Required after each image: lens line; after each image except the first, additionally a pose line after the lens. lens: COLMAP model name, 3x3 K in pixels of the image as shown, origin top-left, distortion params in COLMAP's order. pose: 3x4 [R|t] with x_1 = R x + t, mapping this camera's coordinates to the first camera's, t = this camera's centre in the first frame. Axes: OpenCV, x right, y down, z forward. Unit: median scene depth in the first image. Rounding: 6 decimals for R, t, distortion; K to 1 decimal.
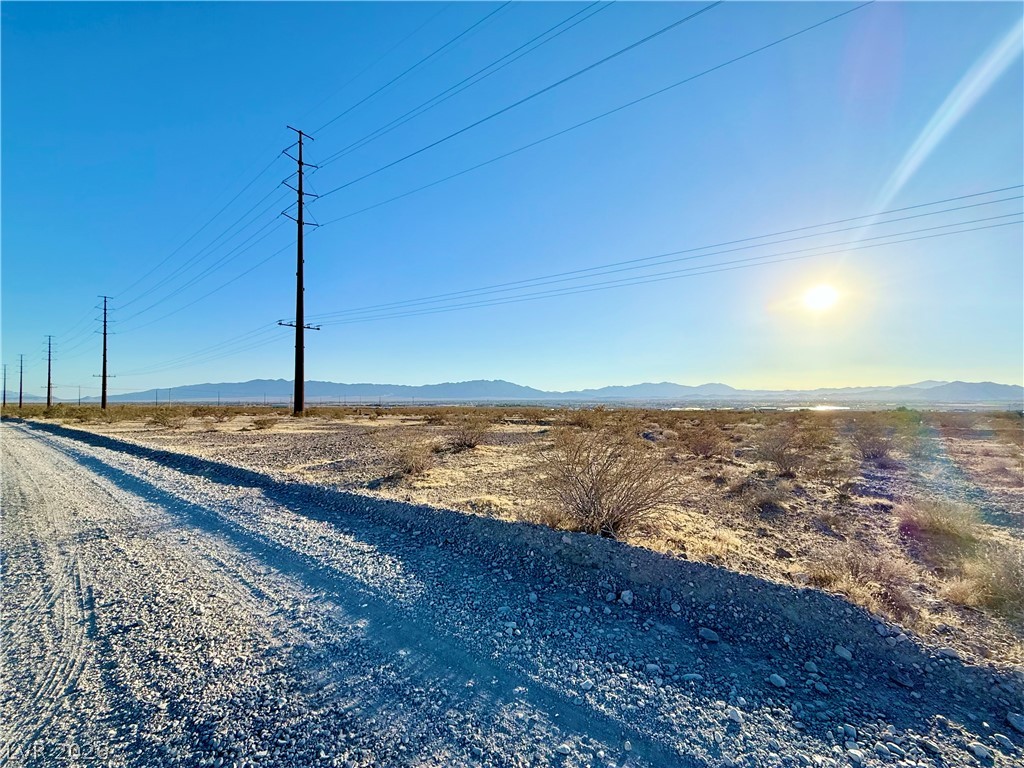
lens RADIAL K [[408.6, 0, 509.8], [0, 408.6, 371.4], [0, 0, 1]] dist [0.000272, 0.000319]
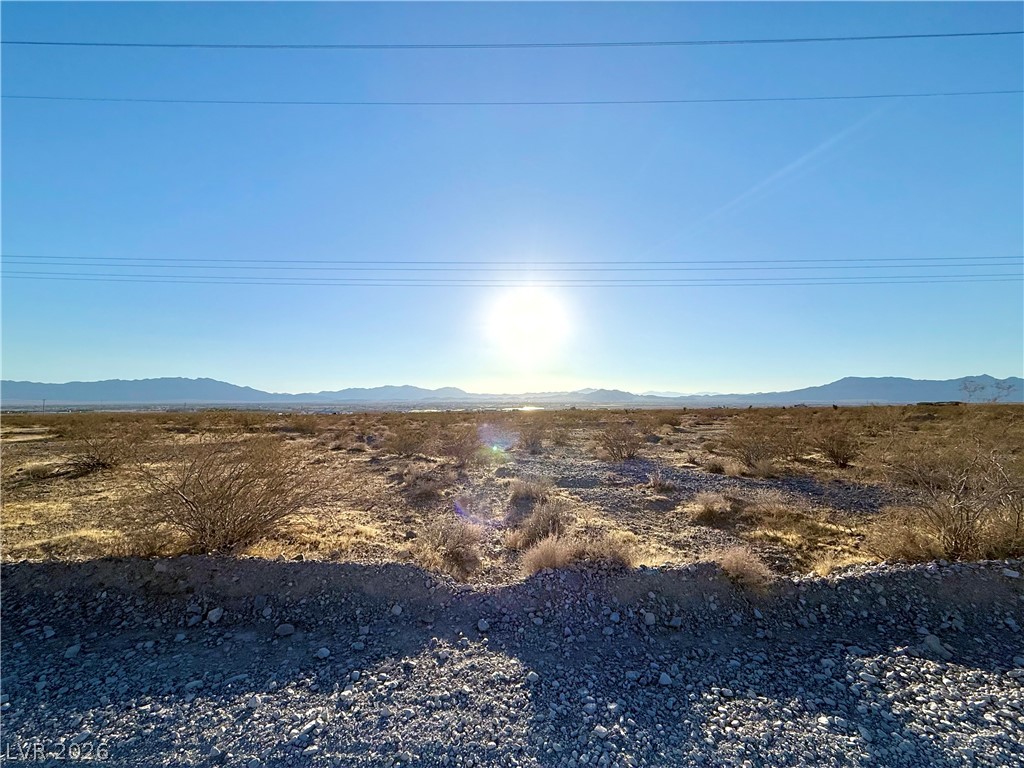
lens RADIAL K [[408.6, 0, 513.5], [0, 408.6, 378.1], [0, 0, 1]] dist [0.000272, 0.000319]
pose [[0.817253, 0.031307, 0.575429, 0.185390], [-0.036962, 0.999315, -0.001873, -0.011324], [-0.575093, -0.019738, 0.817850, -0.098939]]
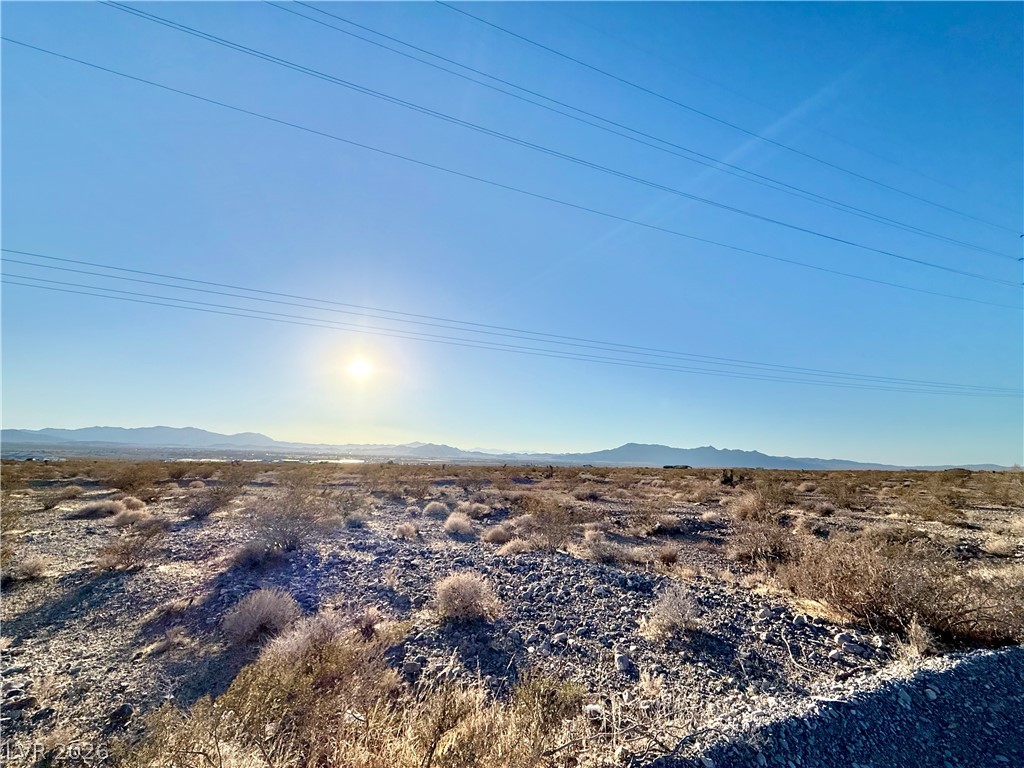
lens RADIAL K [[408.6, 0, 513.1], [0, 408.6, 380.6], [0, 0, 1]] dist [0.000272, 0.000319]
pose [[0.522599, 0.177173, 0.833967, 0.437388], [-0.090597, 0.984171, -0.152311, -0.023872], [-0.847751, 0.004043, 0.530378, -0.280307]]
